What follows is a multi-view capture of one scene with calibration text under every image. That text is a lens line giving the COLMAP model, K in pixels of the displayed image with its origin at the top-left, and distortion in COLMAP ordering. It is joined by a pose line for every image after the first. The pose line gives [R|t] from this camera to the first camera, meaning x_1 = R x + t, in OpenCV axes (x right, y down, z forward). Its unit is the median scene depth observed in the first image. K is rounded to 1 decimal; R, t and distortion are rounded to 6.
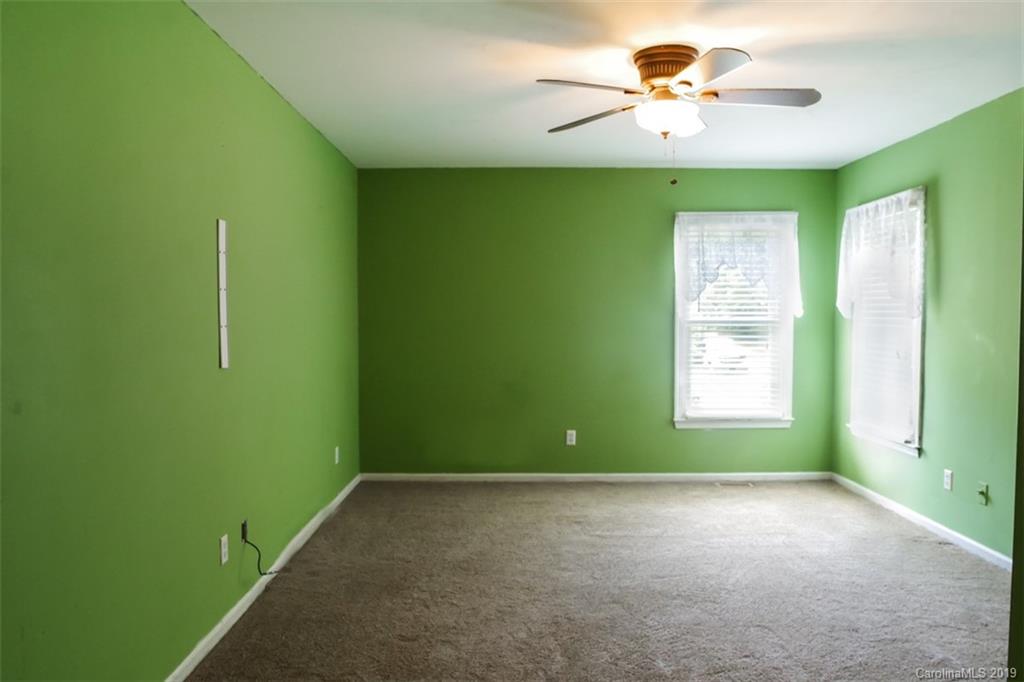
lens RADIAL K [[747.2, 0, 512.0], [0, 747.2, 341.0], [0, 0, 1]] dist [-0.080561, 0.053996]
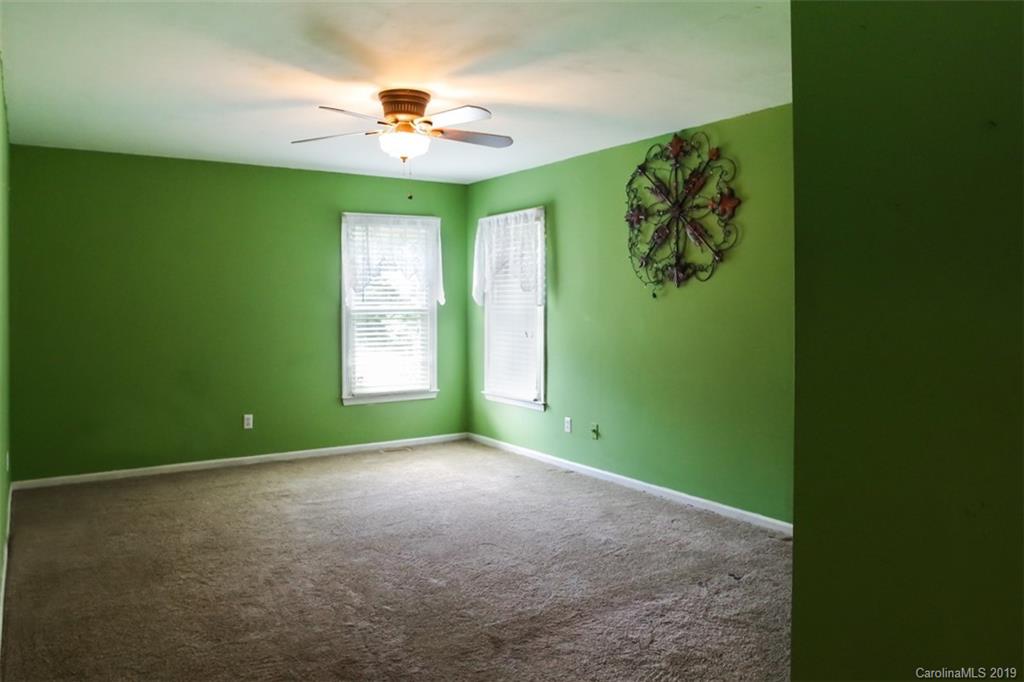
lens RADIAL K [[751.3, 0, 507.9], [0, 751.3, 296.6], [0, 0, 1]] dist [-0.052316, 0.001423]
pose [[0.832805, 0.001043, 0.553565, -0.235515], [0.022564, 0.999103, -0.035830, 0.000484], [-0.553106, 0.042330, 0.832035, -0.090917]]
